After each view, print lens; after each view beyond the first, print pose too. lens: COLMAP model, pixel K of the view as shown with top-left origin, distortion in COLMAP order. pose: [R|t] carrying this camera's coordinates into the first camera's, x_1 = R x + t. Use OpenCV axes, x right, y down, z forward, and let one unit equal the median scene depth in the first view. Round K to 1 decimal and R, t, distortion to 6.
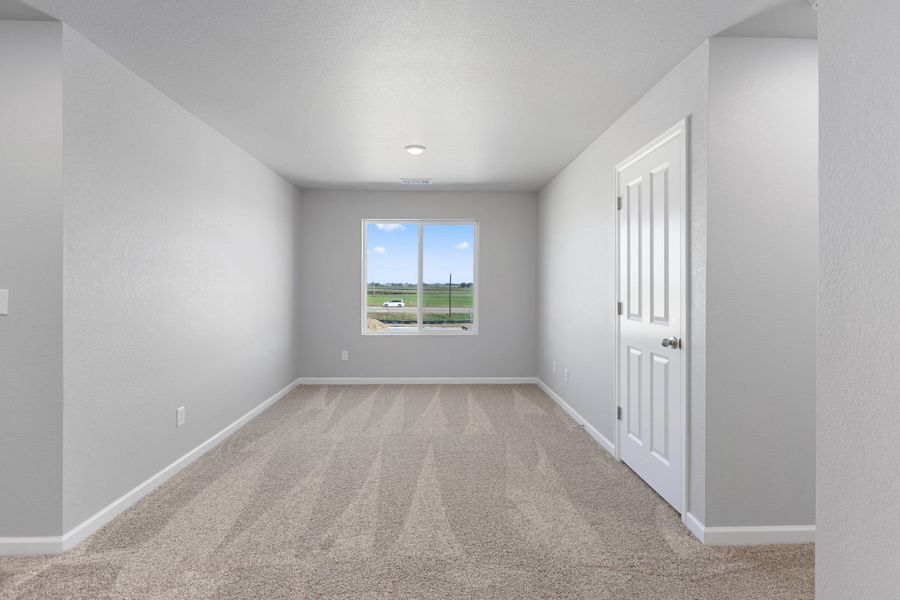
lens RADIAL K [[404.0, 0, 449.6], [0, 404.0, 288.0], [0, 0, 1]] dist [-0.000751, -0.000087]
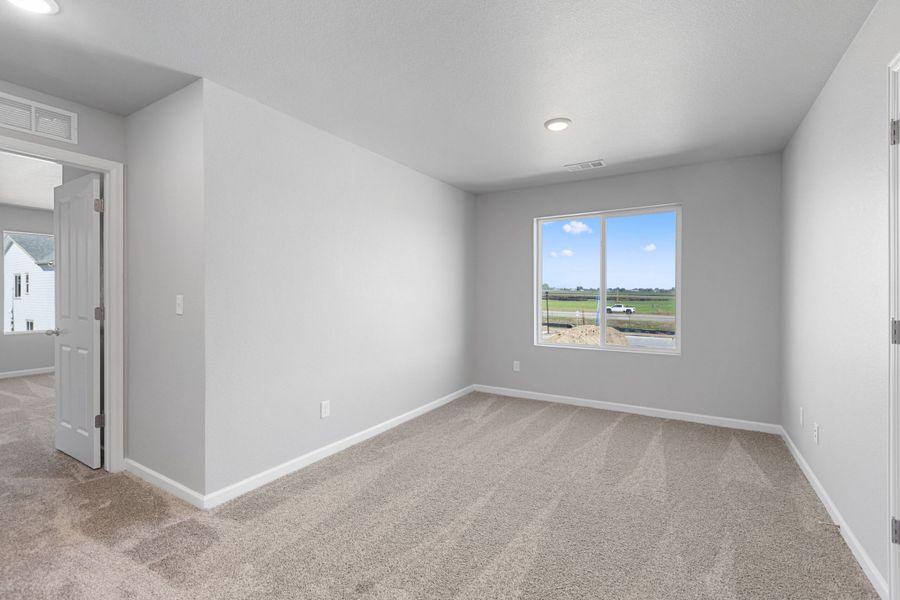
lens RADIAL K [[399.8, 0, 452.7], [0, 399.8, 294.1], [0, 0, 1]] dist [0.001225, -0.000366]
pose [[0.835671, -0.003985, -0.549216, 0.162292], [0.004112, 0.999991, -0.000999, 0.000489], [0.549215, -0.001423, 0.835680, 0.182195]]
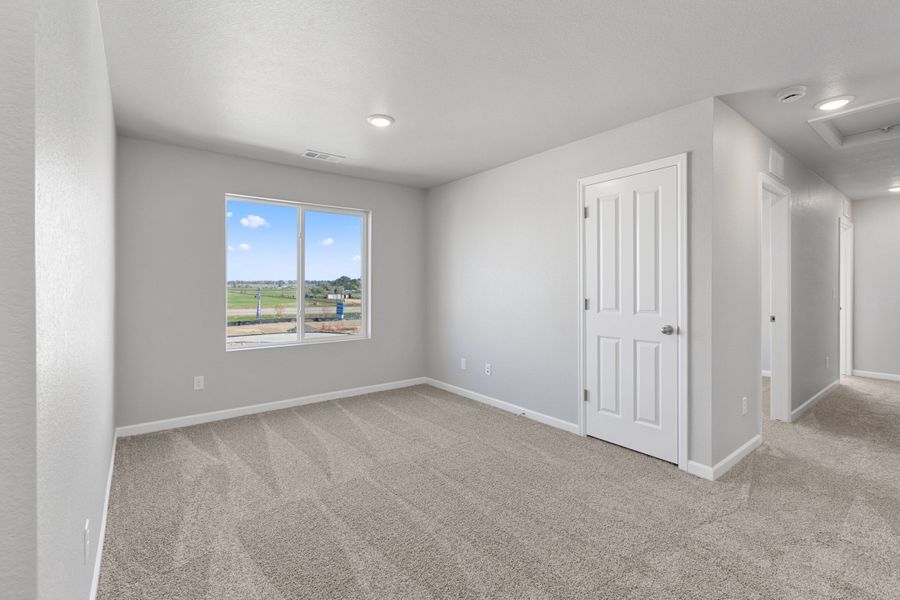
lens RADIAL K [[404.0, 0, 449.6], [0, 404.0, 288.0], [0, 0, 1]] dist [-0.000751, -0.000087]
pose [[0.807287, -0.006644, 0.590122, -0.408206], [0.003518, 0.999973, 0.006446, -0.002928], [-0.590149, -0.003128, 0.807288, 0.216597]]
